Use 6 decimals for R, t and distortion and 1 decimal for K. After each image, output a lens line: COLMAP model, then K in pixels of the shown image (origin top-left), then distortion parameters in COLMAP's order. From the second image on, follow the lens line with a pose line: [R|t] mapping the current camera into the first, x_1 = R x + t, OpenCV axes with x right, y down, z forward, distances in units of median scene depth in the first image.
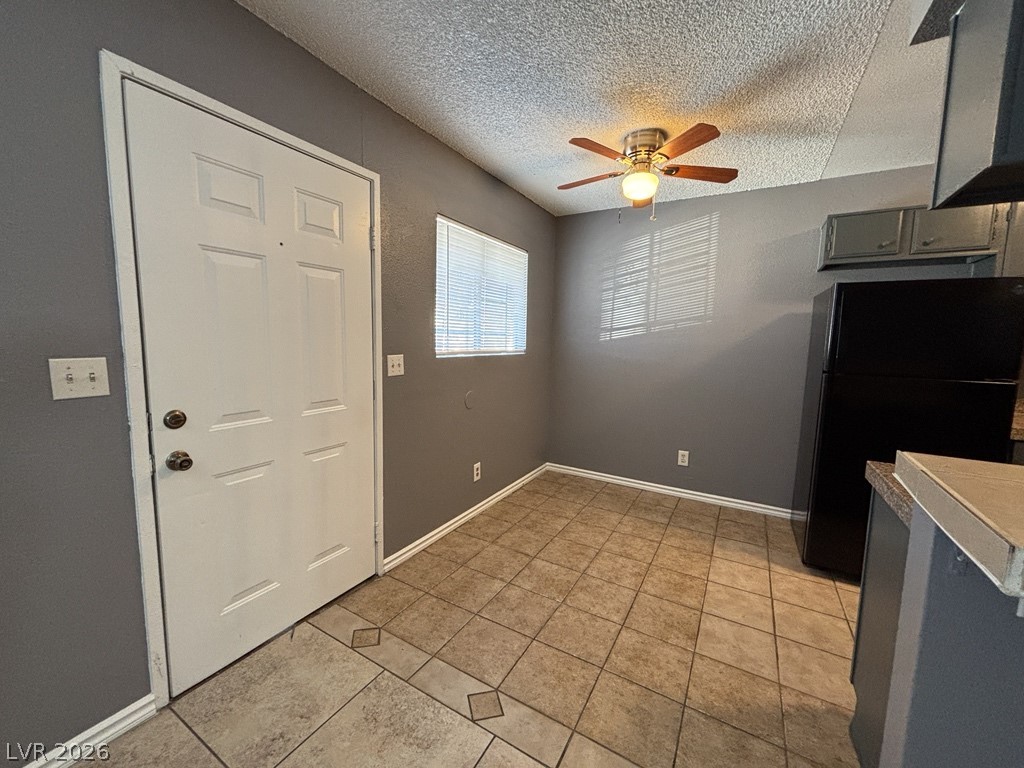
lens RADIAL K [[411.6, 0, 509.7], [0, 411.6, 383.4], [0, 0, 1]] dist [-0.000803, 0.000834]
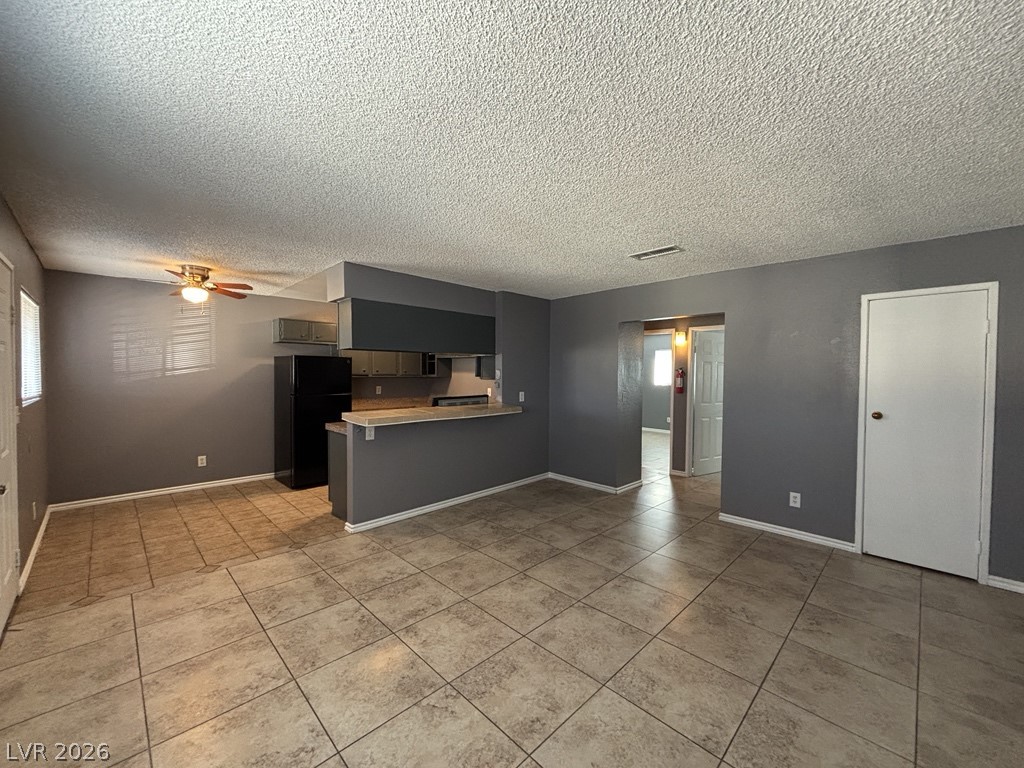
lens RADIAL K [[411.6, 0, 507.7], [0, 411.6, 385.4], [0, 0, 1]] dist [-0.000803, 0.000834]
pose [[0.268660, -0.052452, 0.961806, -0.961445], [0.101376, 0.994511, 0.025918, -0.016803], [-0.957885, 0.090540, 0.272503, -0.649234]]
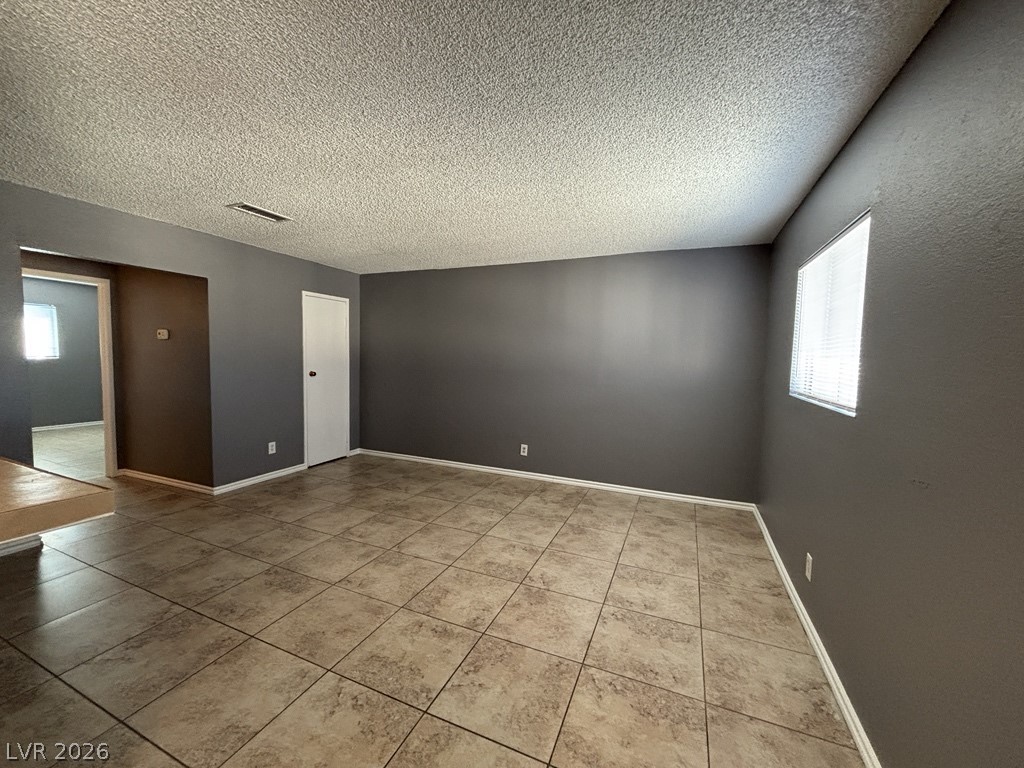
lens RADIAL K [[411.6, 0, 510.5], [0, 411.6, 382.9], [0, 0, 1]] dist [-0.000803, 0.000834]
pose [[-0.991783, -0.041112, -0.121148, -0.084185], [-0.061697, 0.983265, 0.171415, -0.125251], [0.112073, 0.177481, -0.977722, 0.669440]]
